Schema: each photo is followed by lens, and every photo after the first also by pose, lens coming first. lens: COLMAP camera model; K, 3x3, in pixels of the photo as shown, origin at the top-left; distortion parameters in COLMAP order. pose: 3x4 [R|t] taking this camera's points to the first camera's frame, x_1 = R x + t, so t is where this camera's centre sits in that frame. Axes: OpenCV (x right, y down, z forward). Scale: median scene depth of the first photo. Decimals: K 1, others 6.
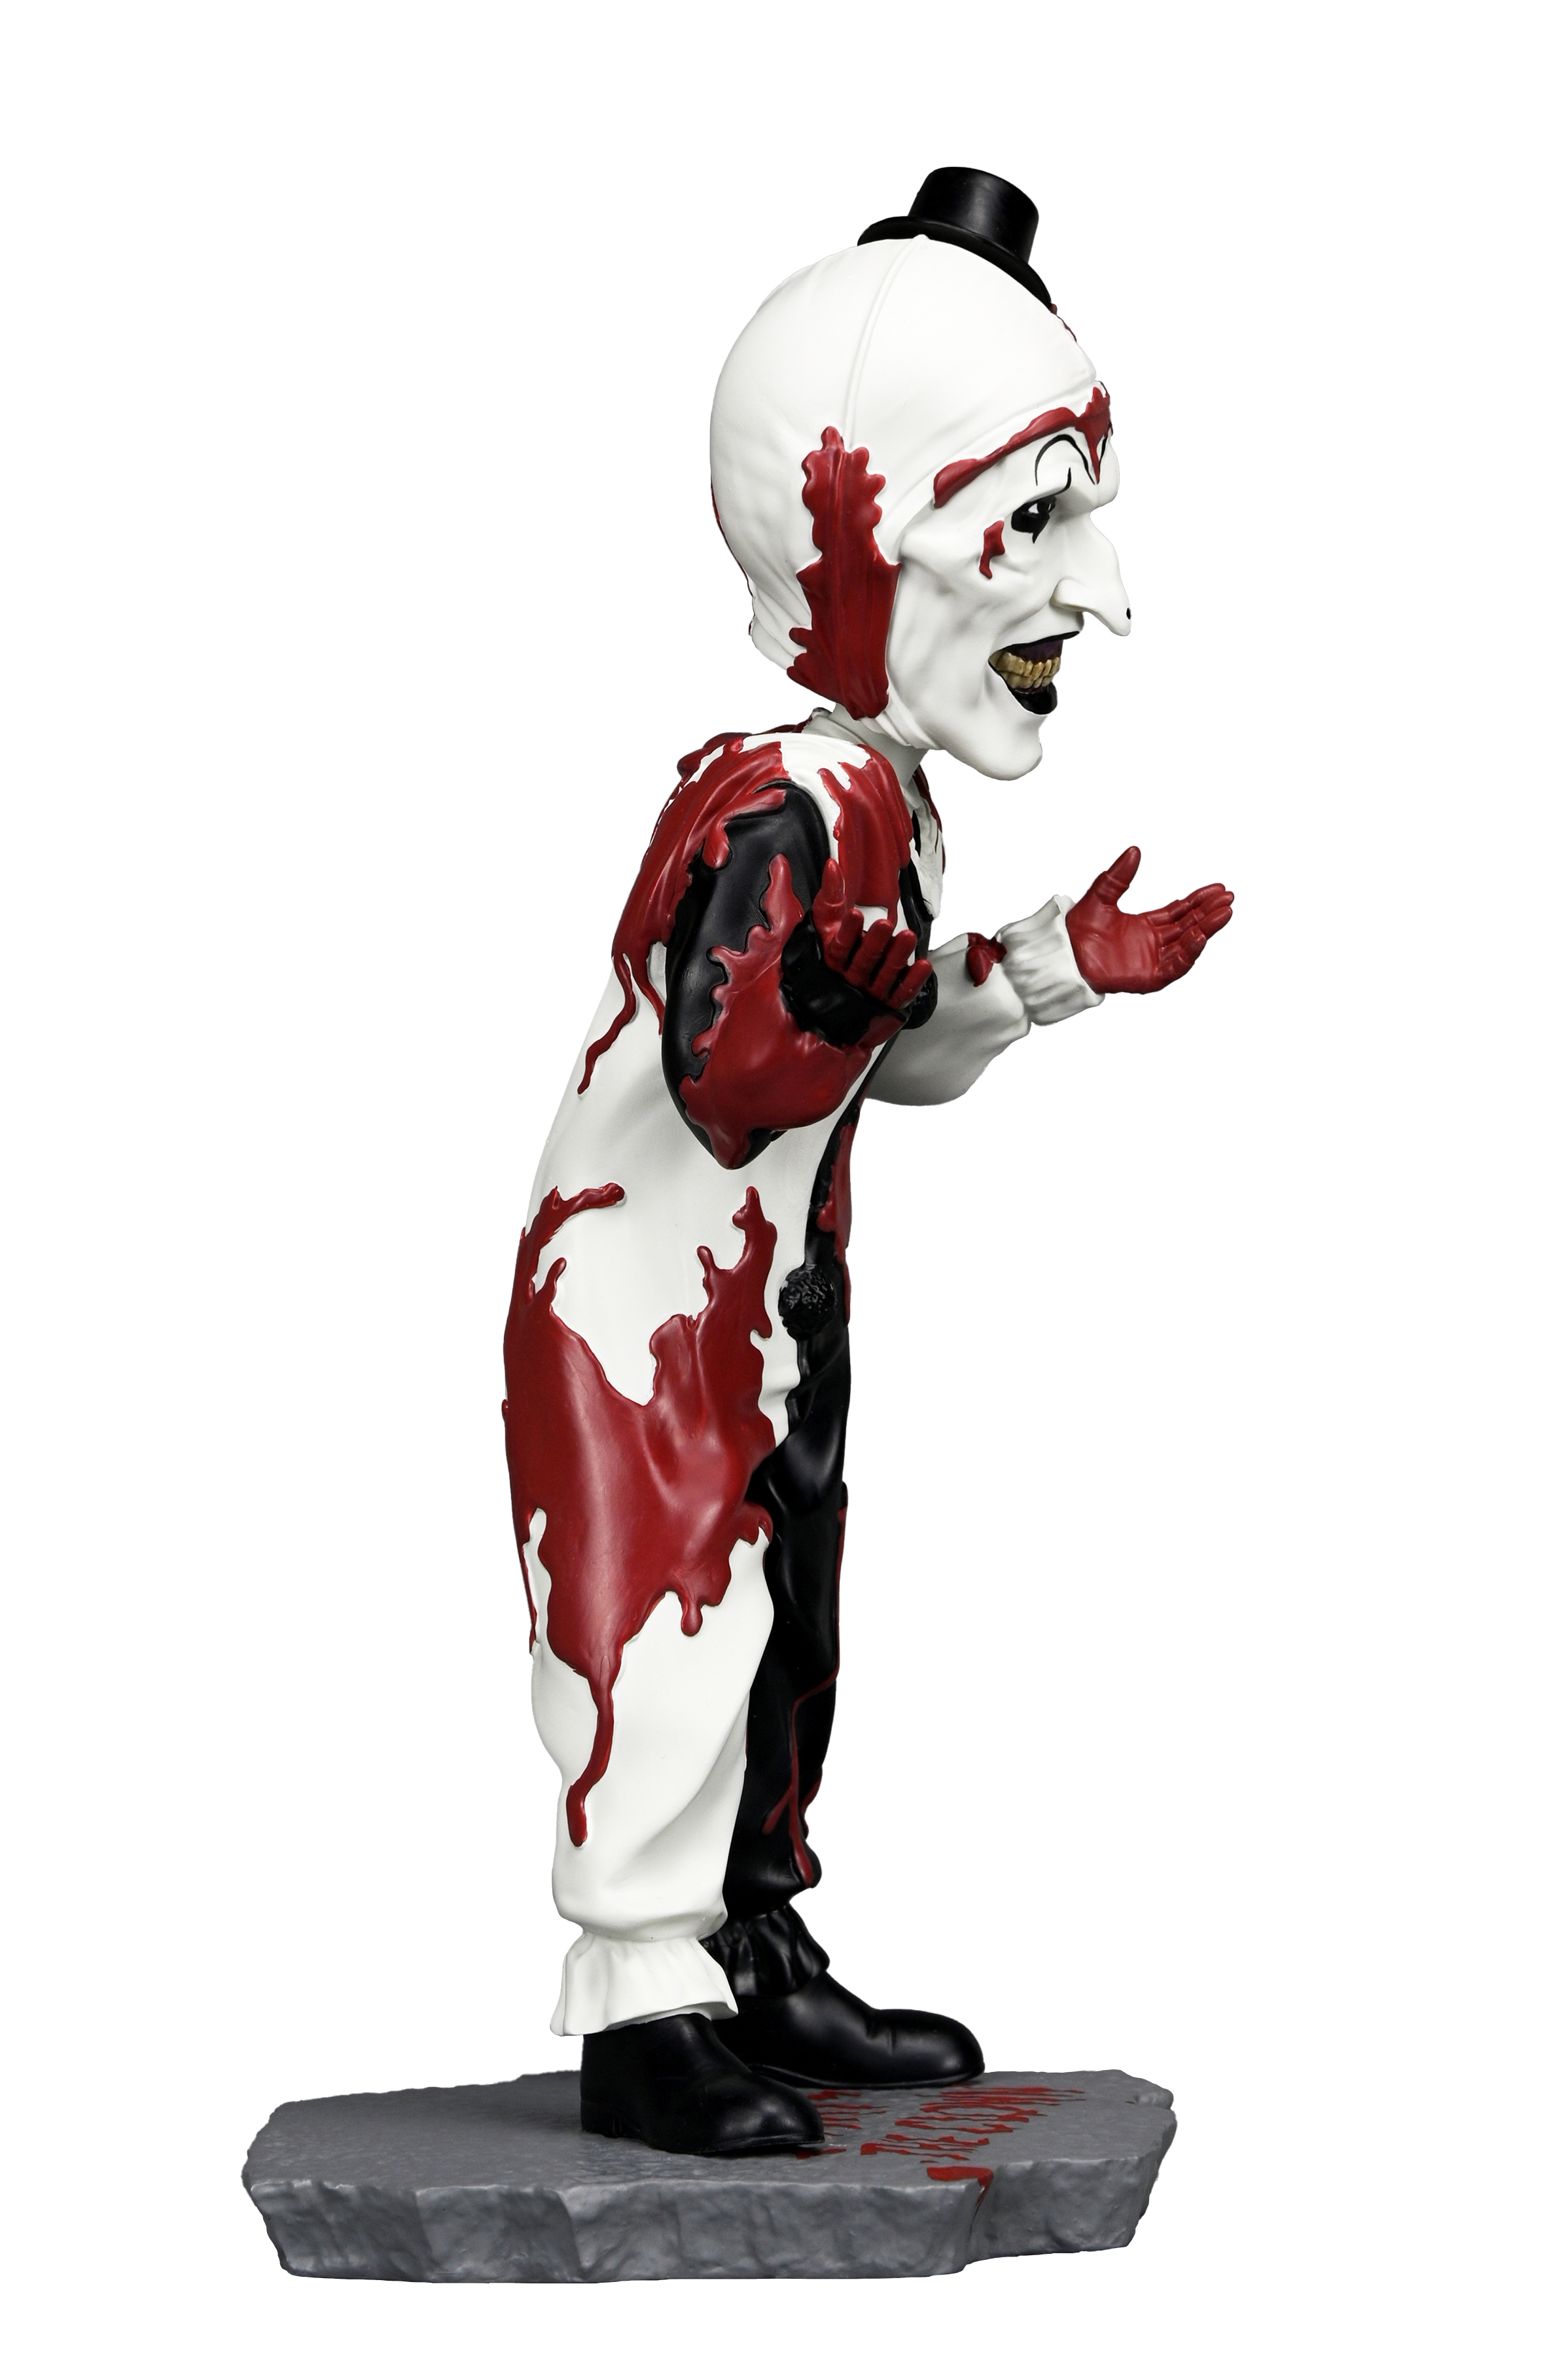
lens RADIAL K [[7579.1, 0, 330.3], [0, 7579.1, 1177.9], [0, 0, 1]] dist [0.014752, -0.180476]
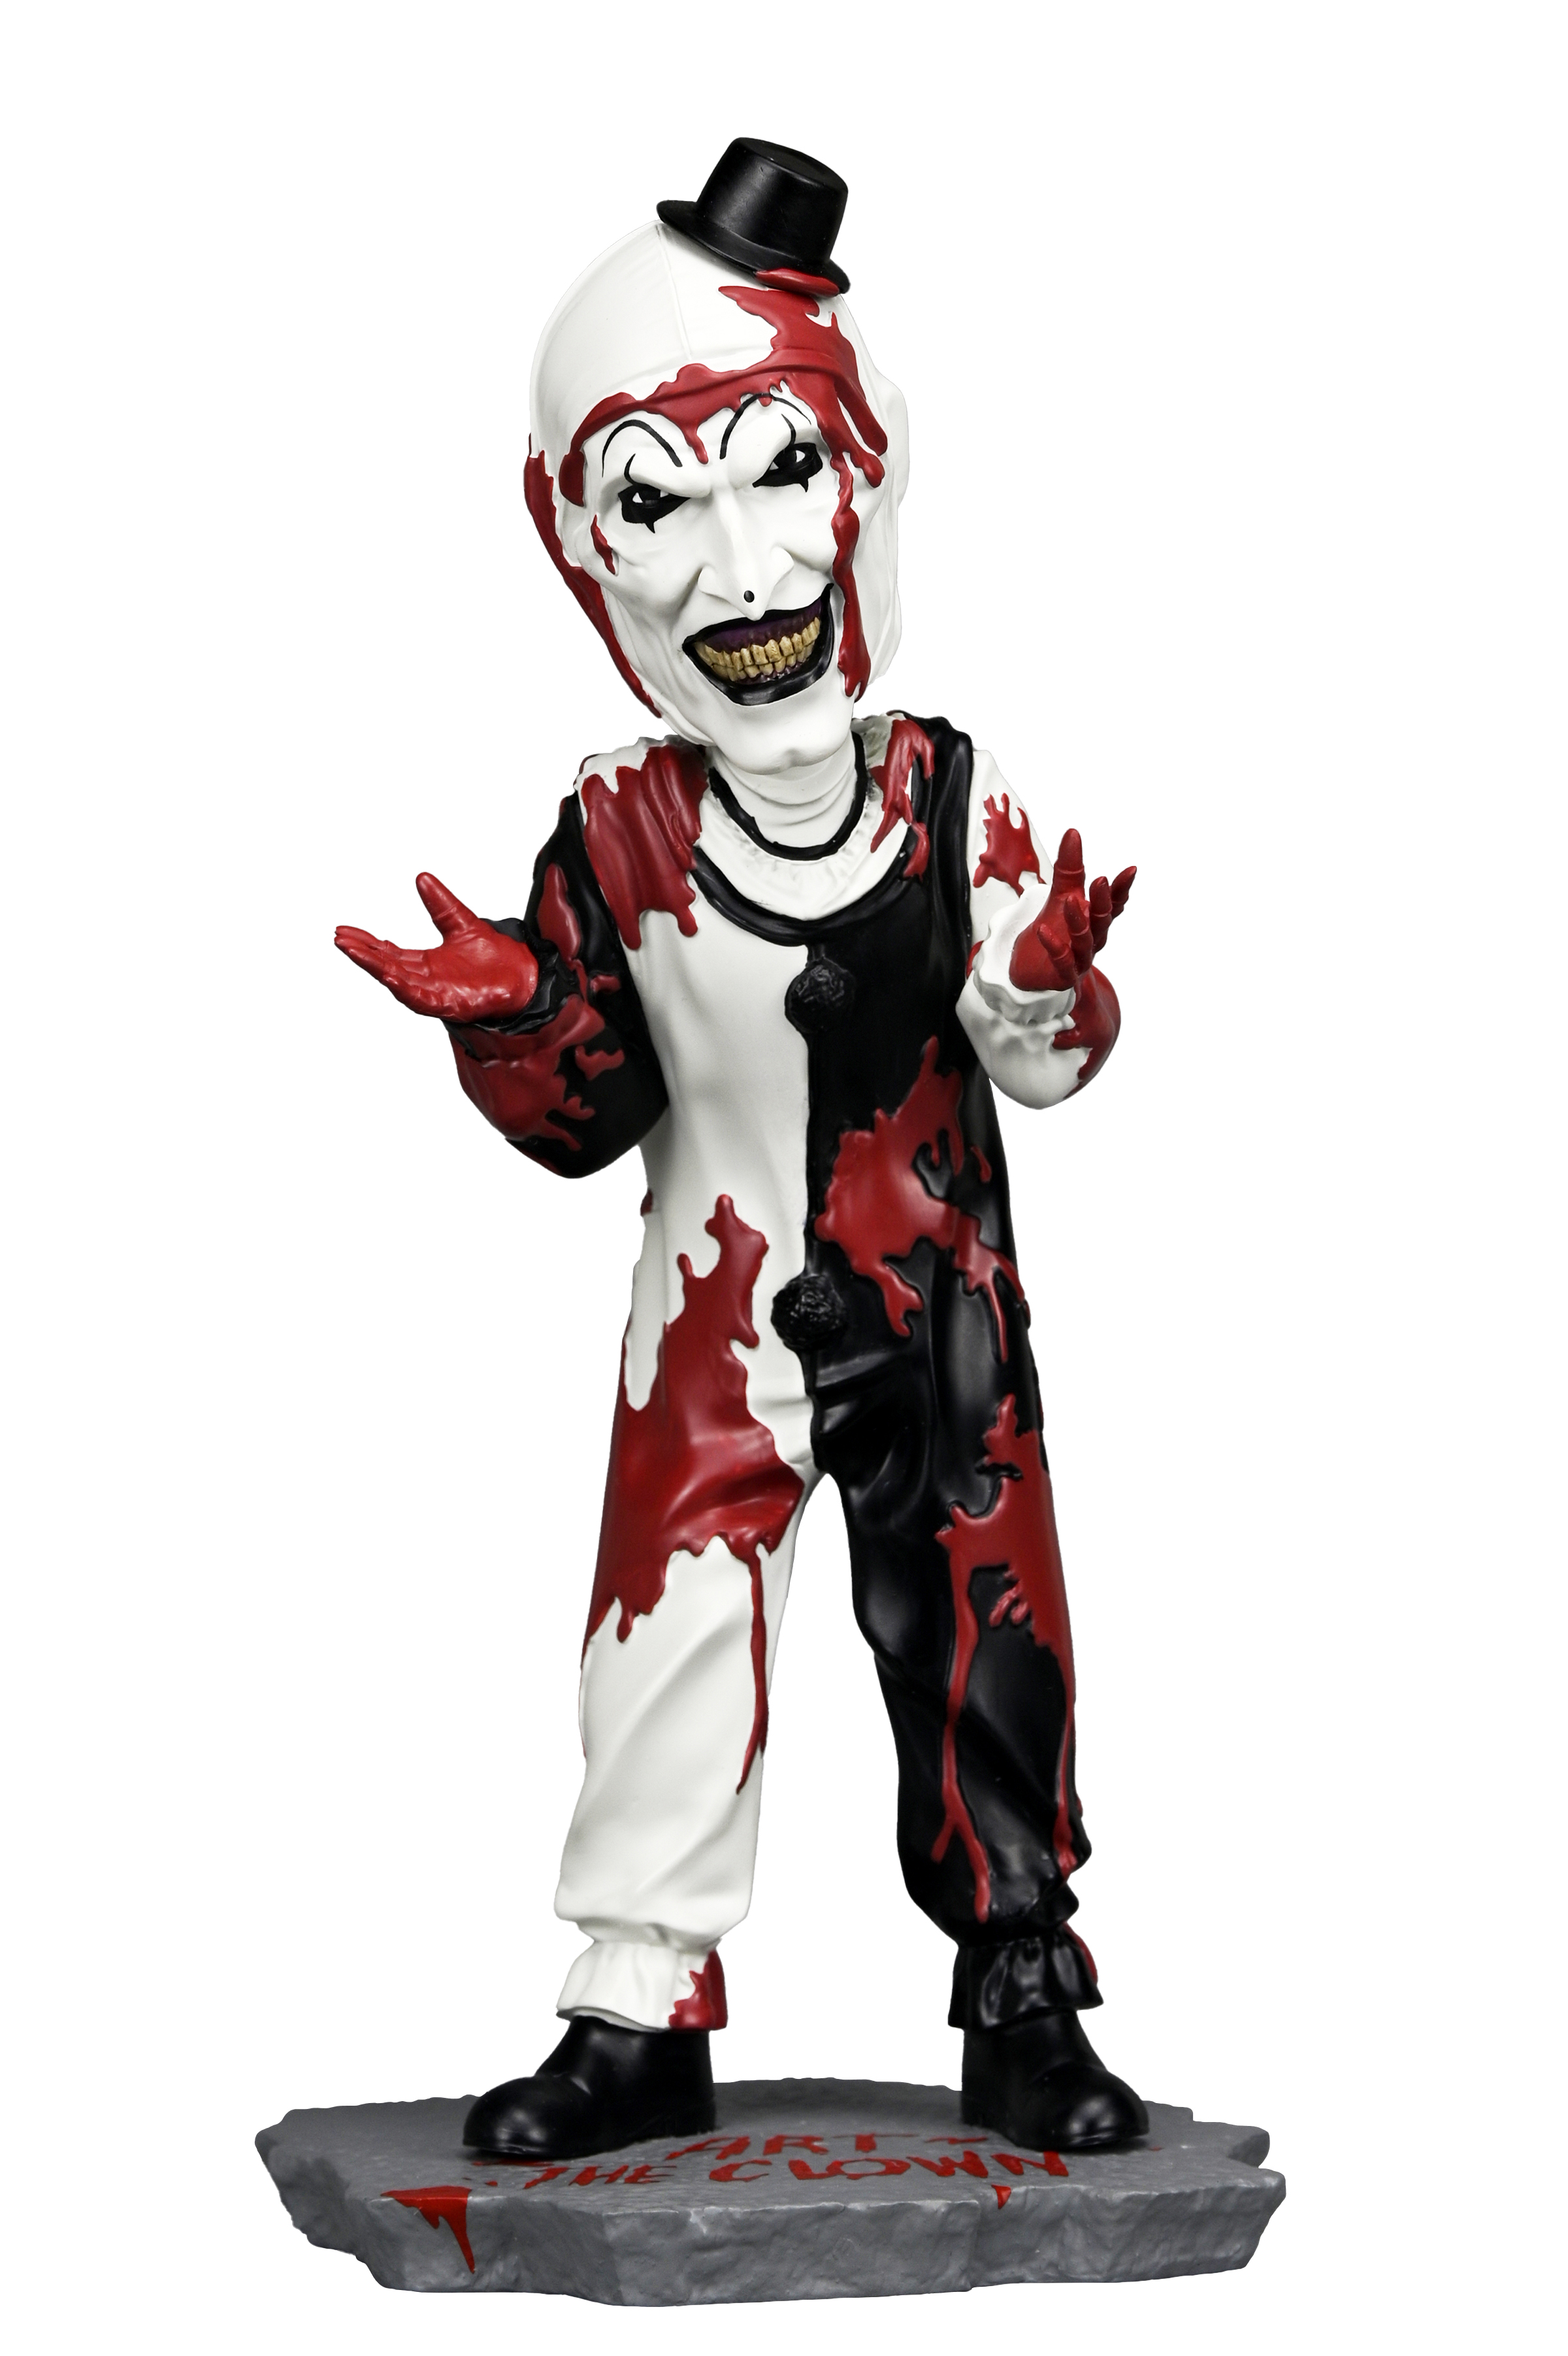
lens RADIAL K [[7414.8, 0, 784.0], [0, 7414.8, 1178.0], [0, 0, 1]] dist [-0.017741, -0.818091]
pose [[0.367579, 0.019902, -0.929779, 0.965111], [0.004907, 0.999716, 0.023339, -0.023602], [0.929979, -0.013141, 0.367376, 0.662146]]
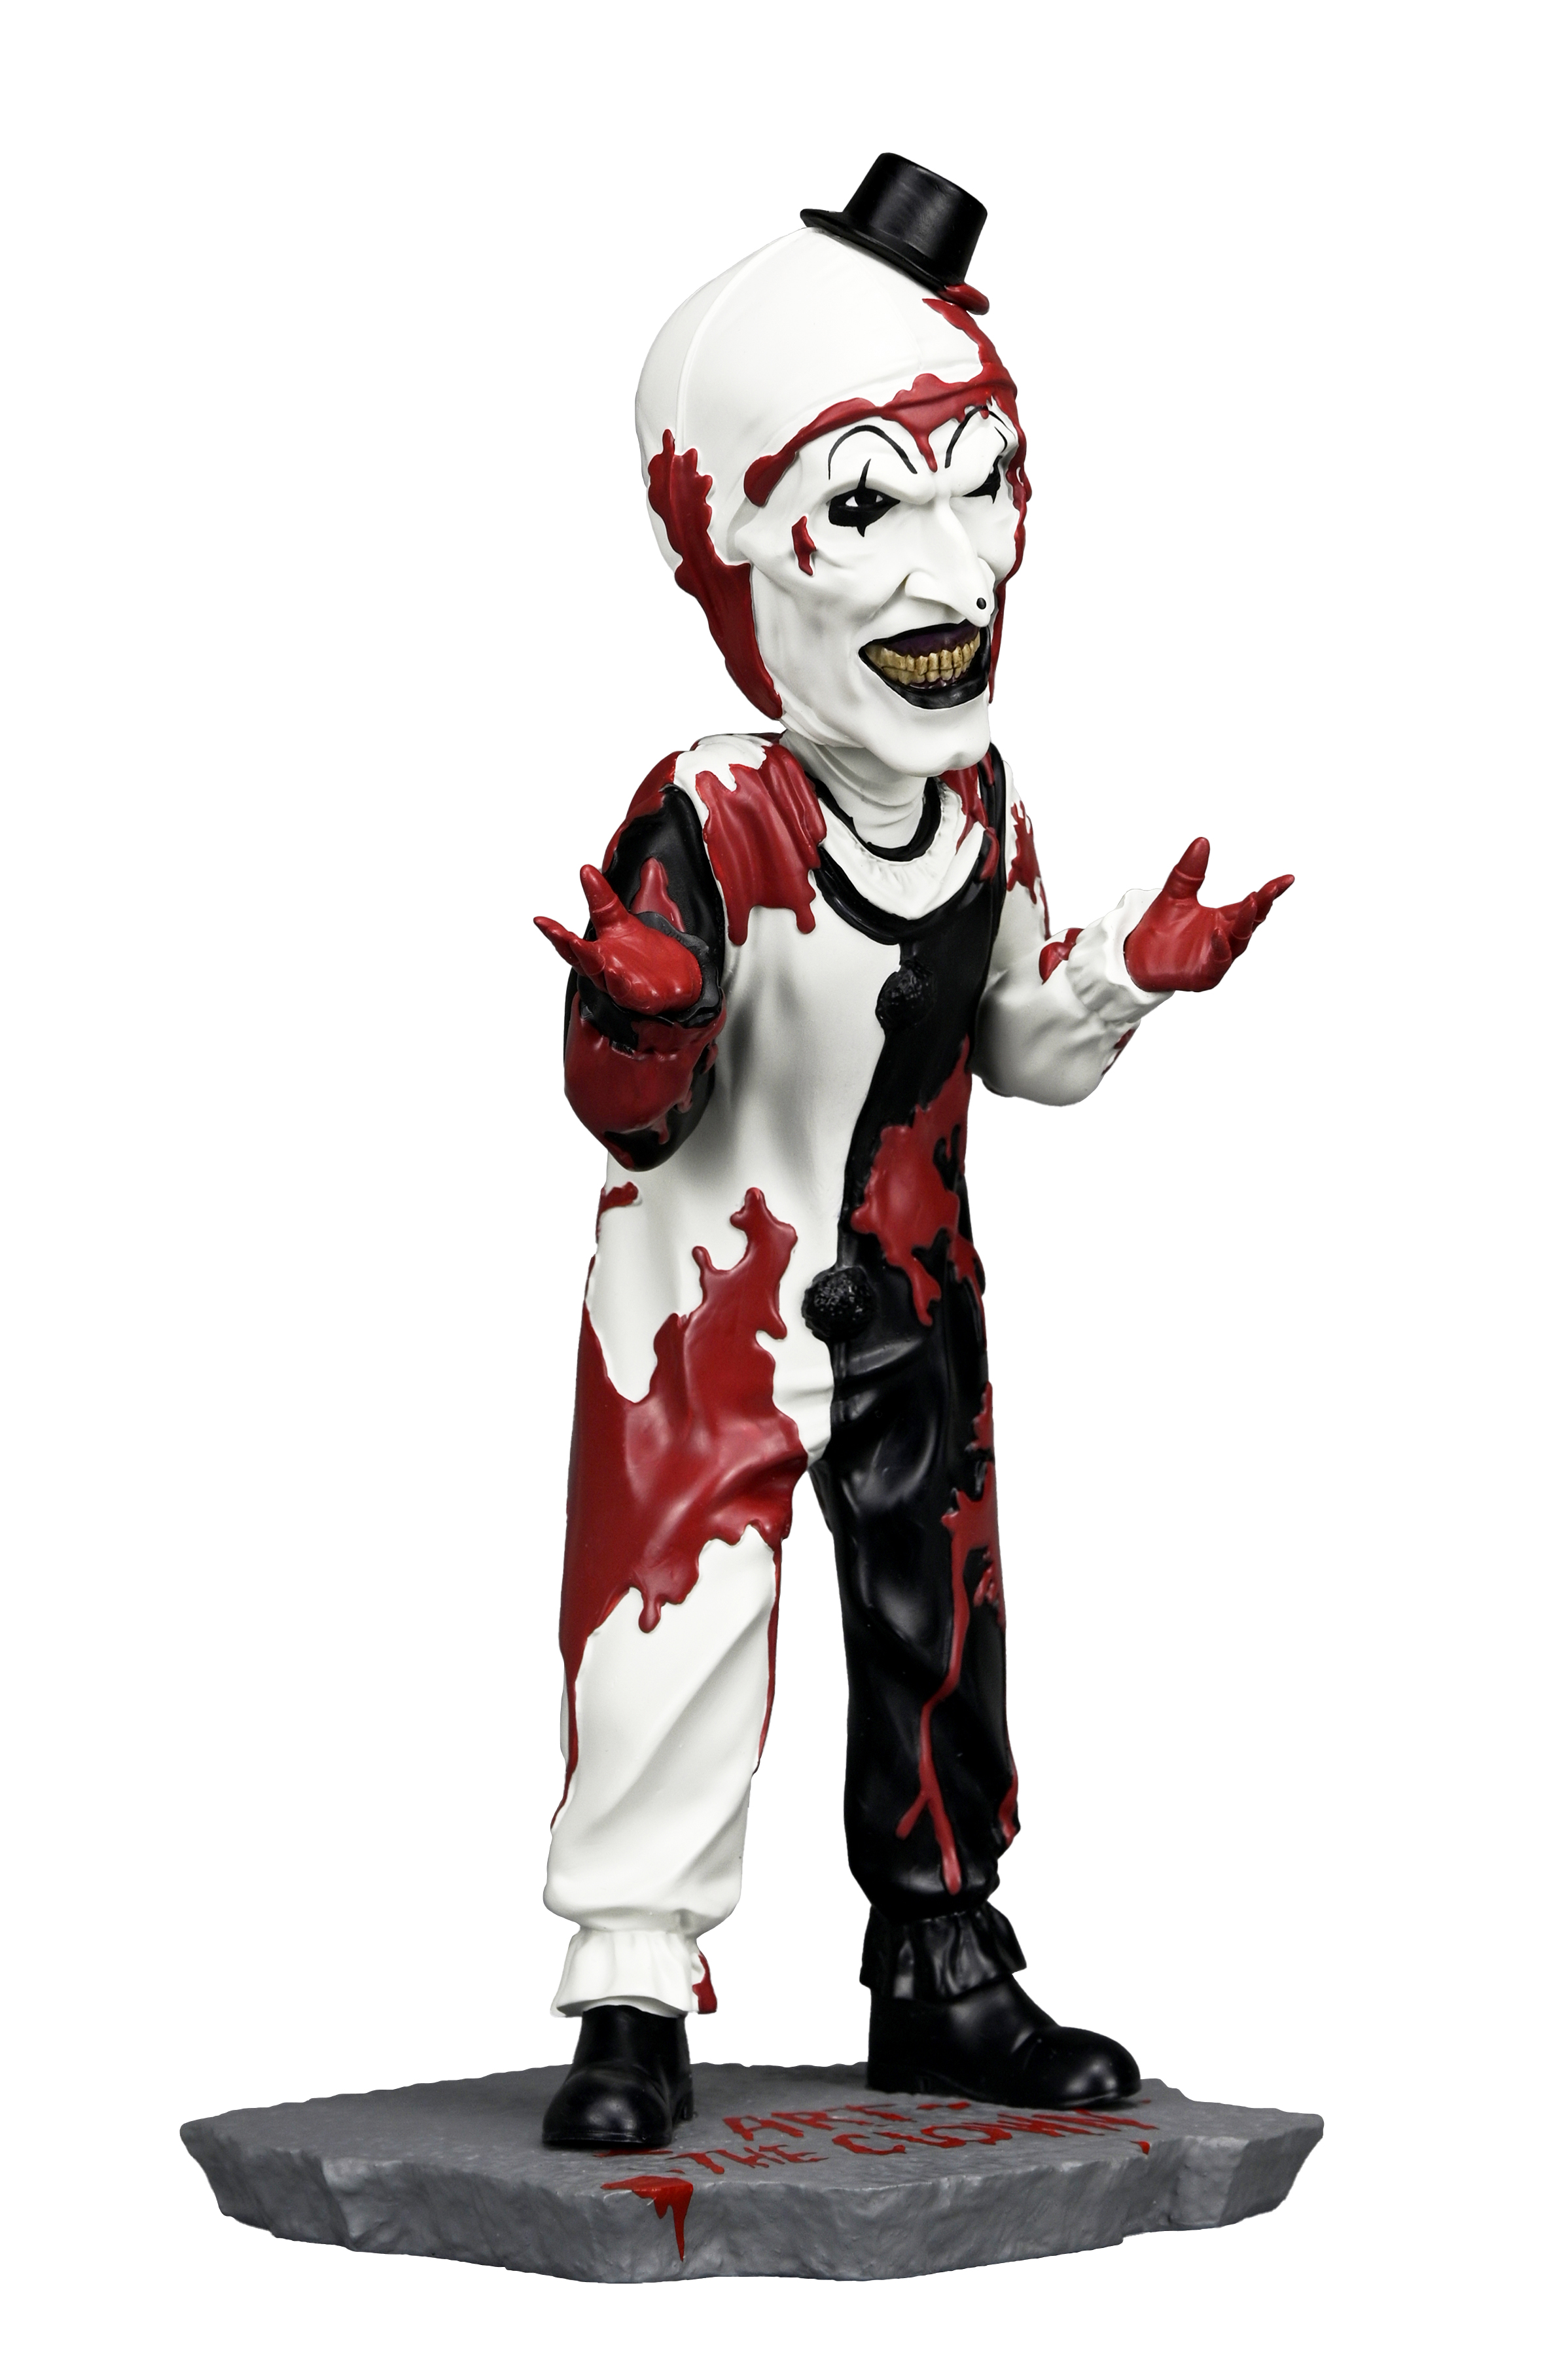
lens RADIAL K [[7415.8, 0, 784.0], [0, 7415.8, 1178.0], [0, 0, 1]] dist [-0.017741, -0.818091]
pose [[0.779012, 0.018955, -0.626722, 0.679386], [-0.008420, 0.999769, 0.019772, -0.019636], [0.626952, -0.010125, 0.778992, 0.244742]]
